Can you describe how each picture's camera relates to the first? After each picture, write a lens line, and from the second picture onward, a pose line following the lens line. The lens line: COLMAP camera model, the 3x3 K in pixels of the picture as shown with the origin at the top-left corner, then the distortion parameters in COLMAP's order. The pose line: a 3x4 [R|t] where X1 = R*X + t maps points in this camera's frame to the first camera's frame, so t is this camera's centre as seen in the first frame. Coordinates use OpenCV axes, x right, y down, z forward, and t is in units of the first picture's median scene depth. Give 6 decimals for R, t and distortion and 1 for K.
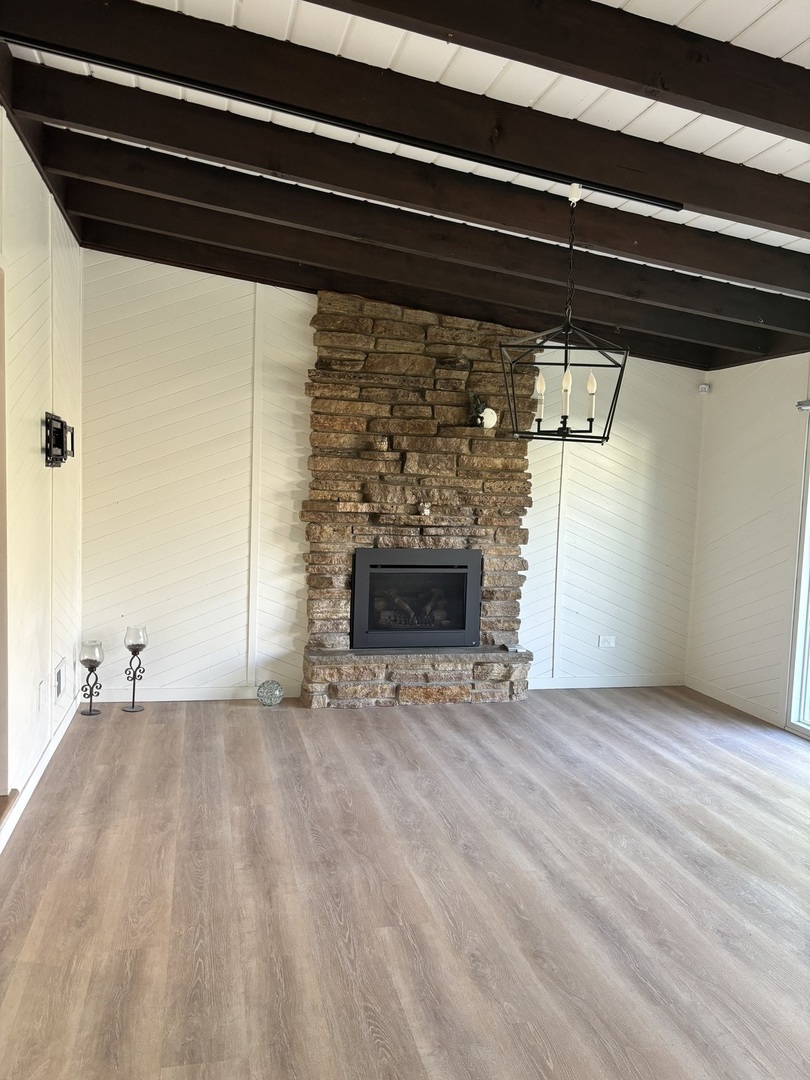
lens RADIAL K [[815.9, 0, 405.0], [0, 815.9, 540.1], [0, 0, 1]] dist [-0.015564, -0.015278]
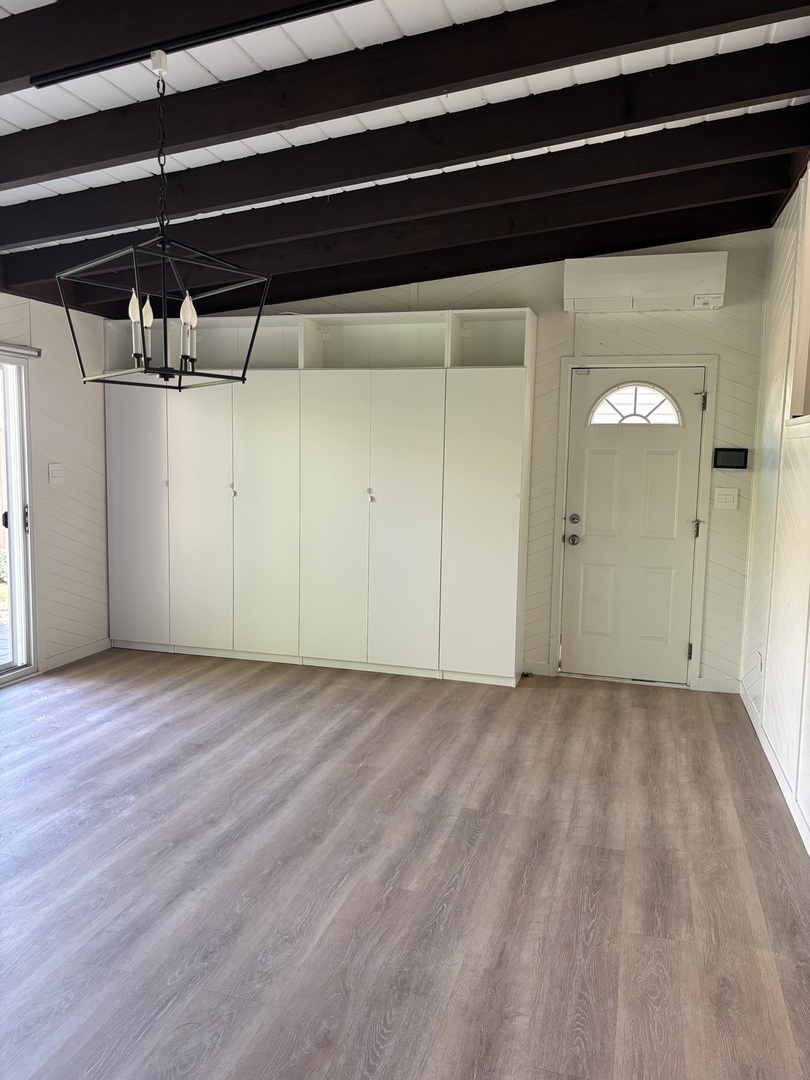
lens RADIAL K [[815.9, 0, 404.3], [0, 815.9, 540.5], [0, 0, 1]] dist [-0.015564, -0.015278]
pose [[-0.865713, -0.105999, 0.489189, -0.486032], [-0.012186, 0.981493, 0.191108, -0.147120], [-0.500393, 0.159483, -0.850983, 1.859223]]
